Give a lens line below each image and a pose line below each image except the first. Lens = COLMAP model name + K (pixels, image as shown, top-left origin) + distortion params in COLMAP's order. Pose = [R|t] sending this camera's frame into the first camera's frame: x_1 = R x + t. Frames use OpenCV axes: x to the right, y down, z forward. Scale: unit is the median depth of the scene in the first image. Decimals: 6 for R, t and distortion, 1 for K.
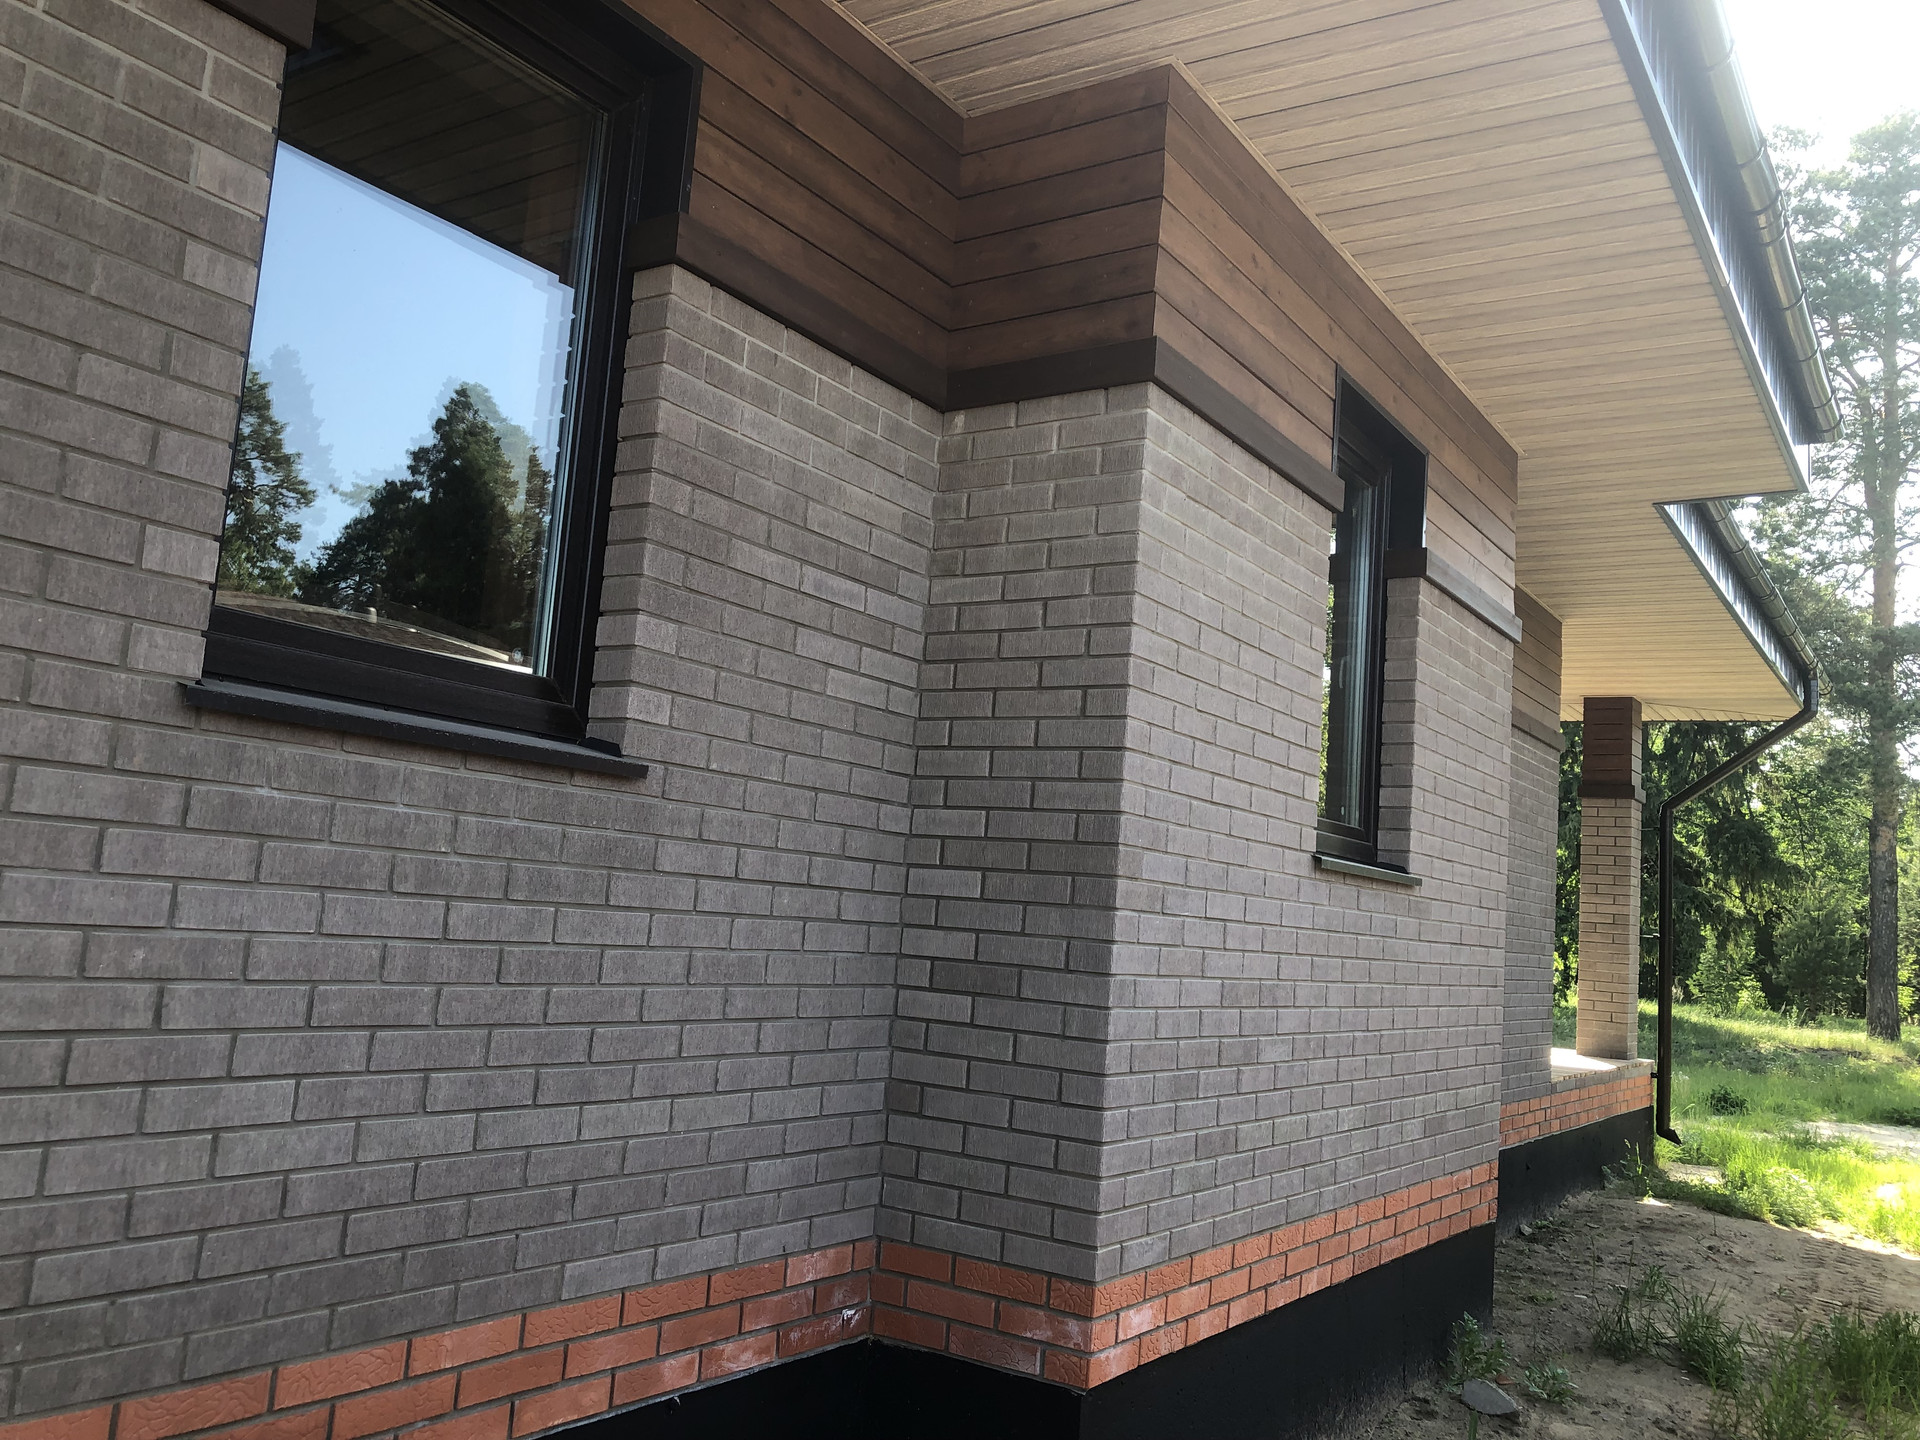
lens RADIAL K [[1593.4, 0, 960.0], [0, 1593.4, 720.0], [0, 0, 1]] dist [0.014113, -0.052808]
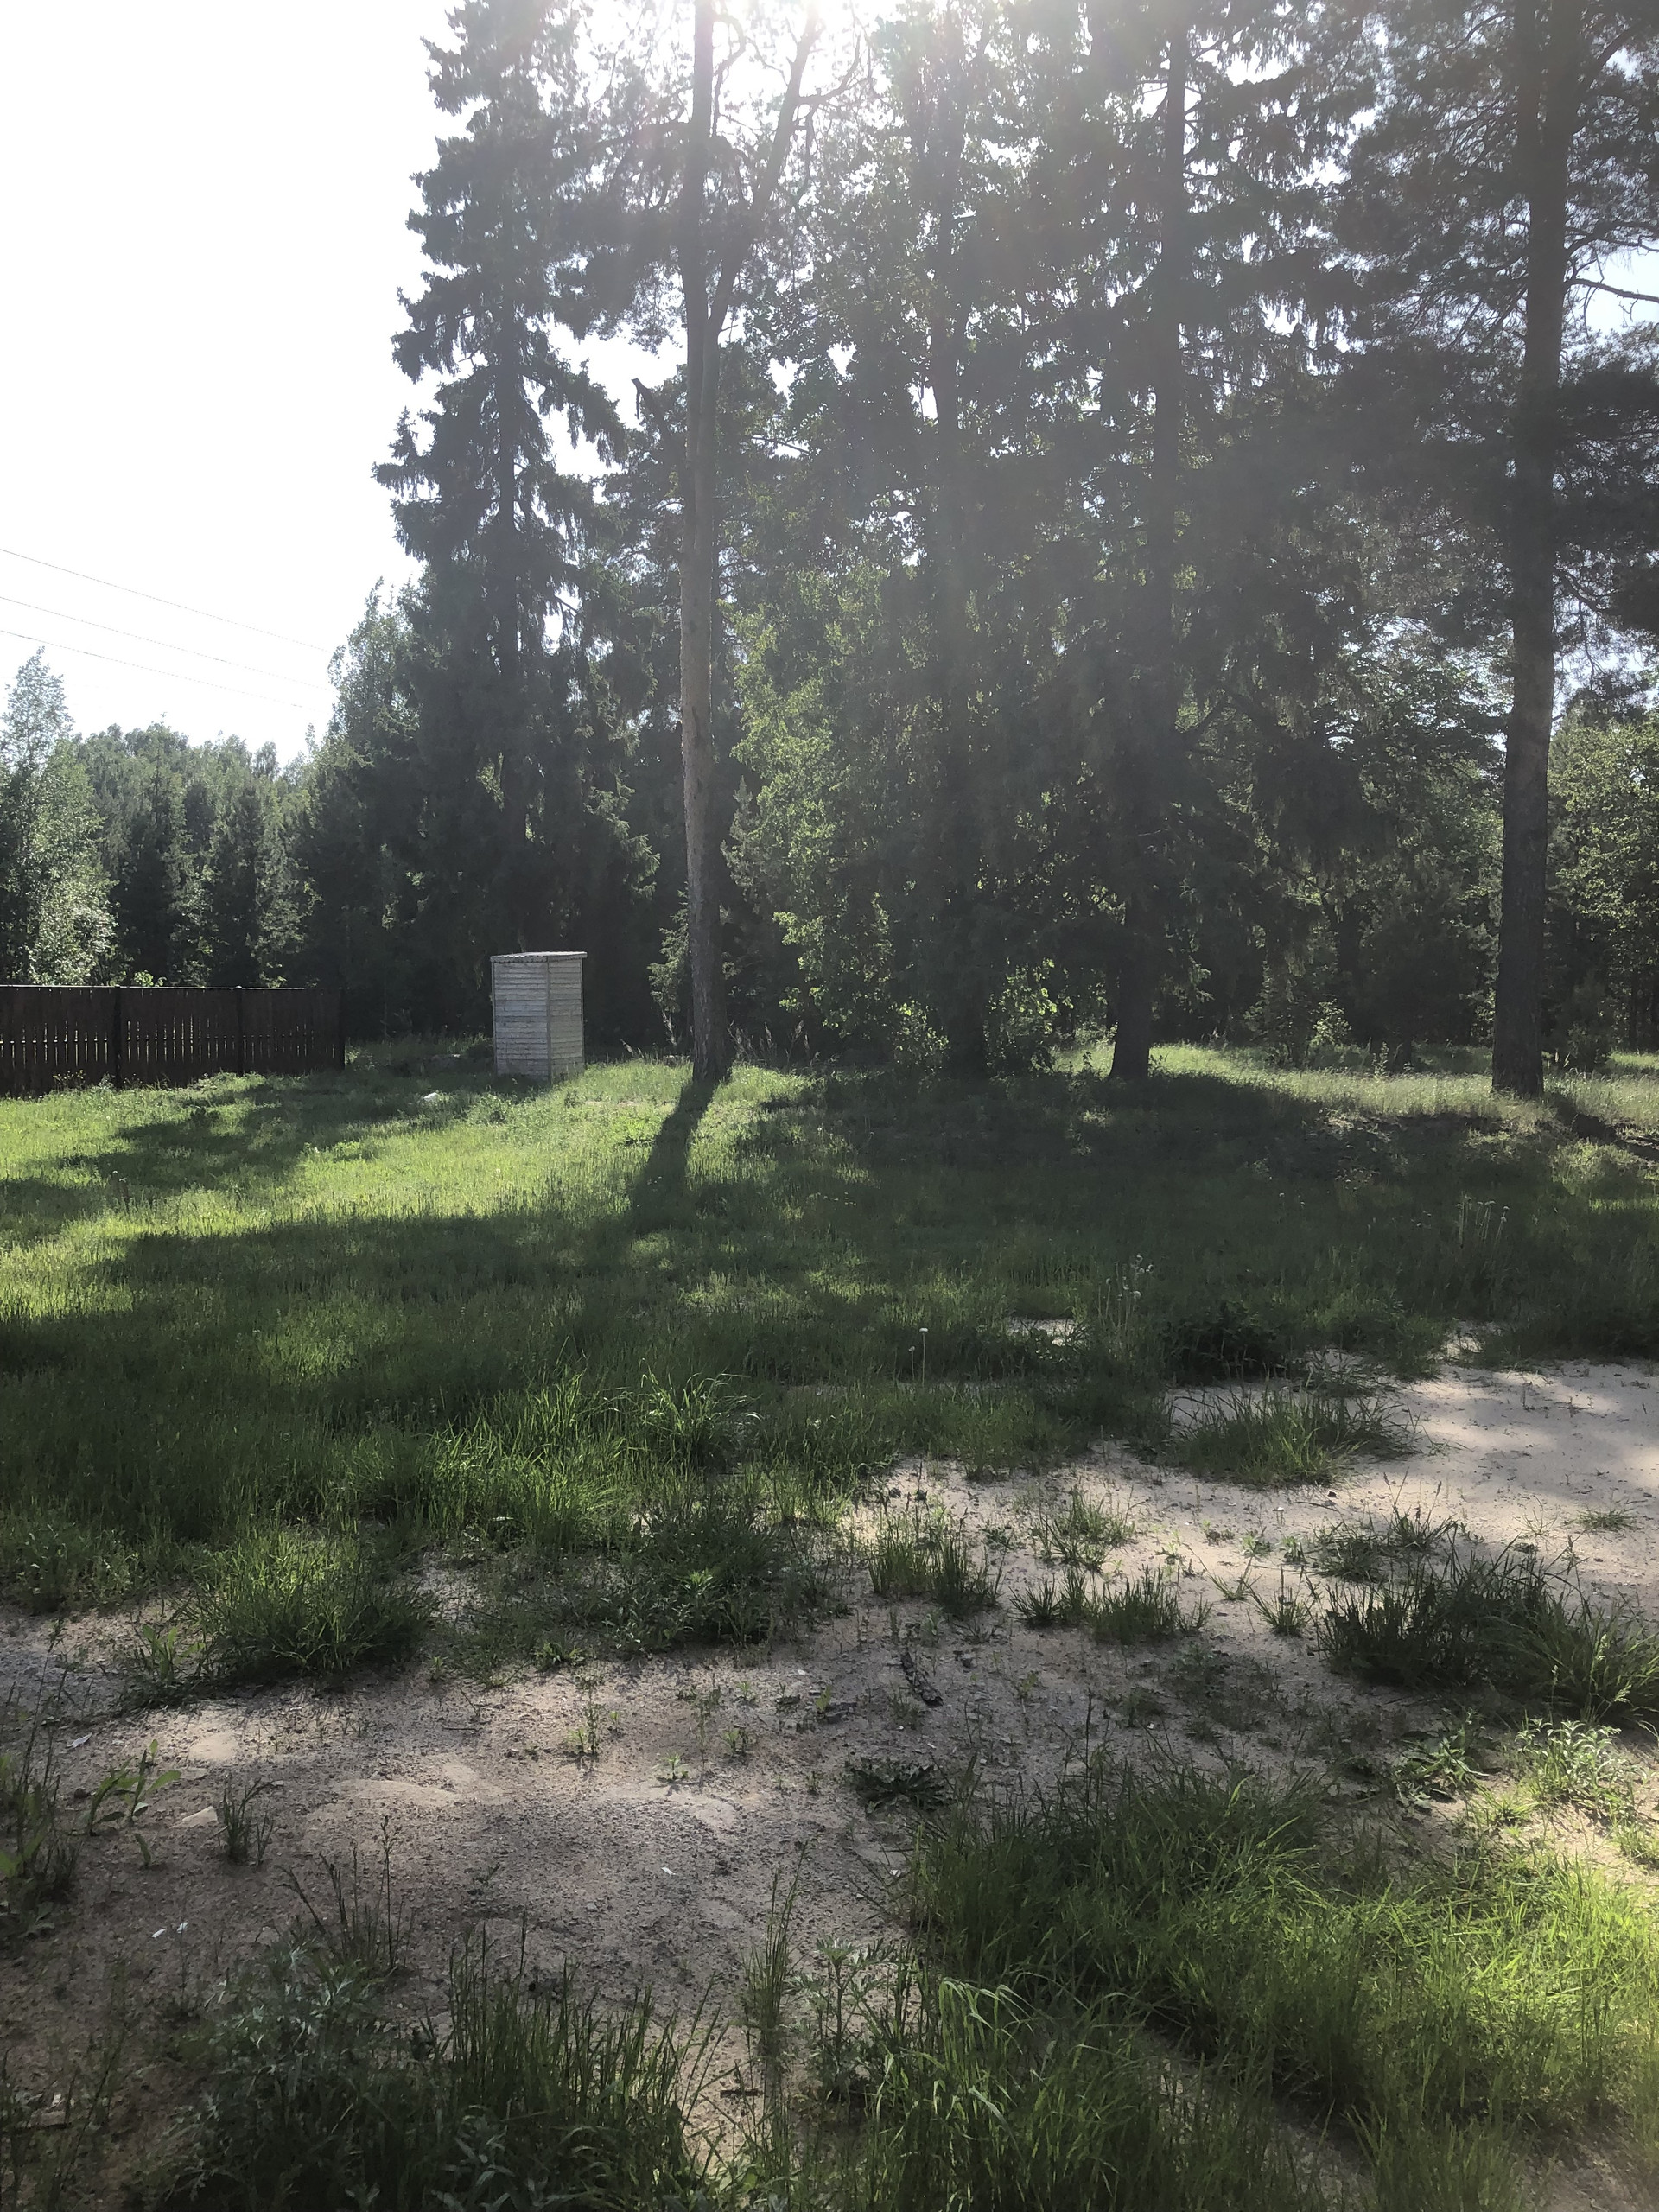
lens RADIAL K [[1808.9, 0, 829.5], [0, 1808.9, 1106.0], [0, 0, 1]] dist [0.063074, -0.124096]
pose [[0.980951, -0.083401, 0.175442, 0.176936], [0.048372, 0.979569, 0.195202, 0.049877], [-0.188137, -0.182997, 0.964944, 0.336032]]
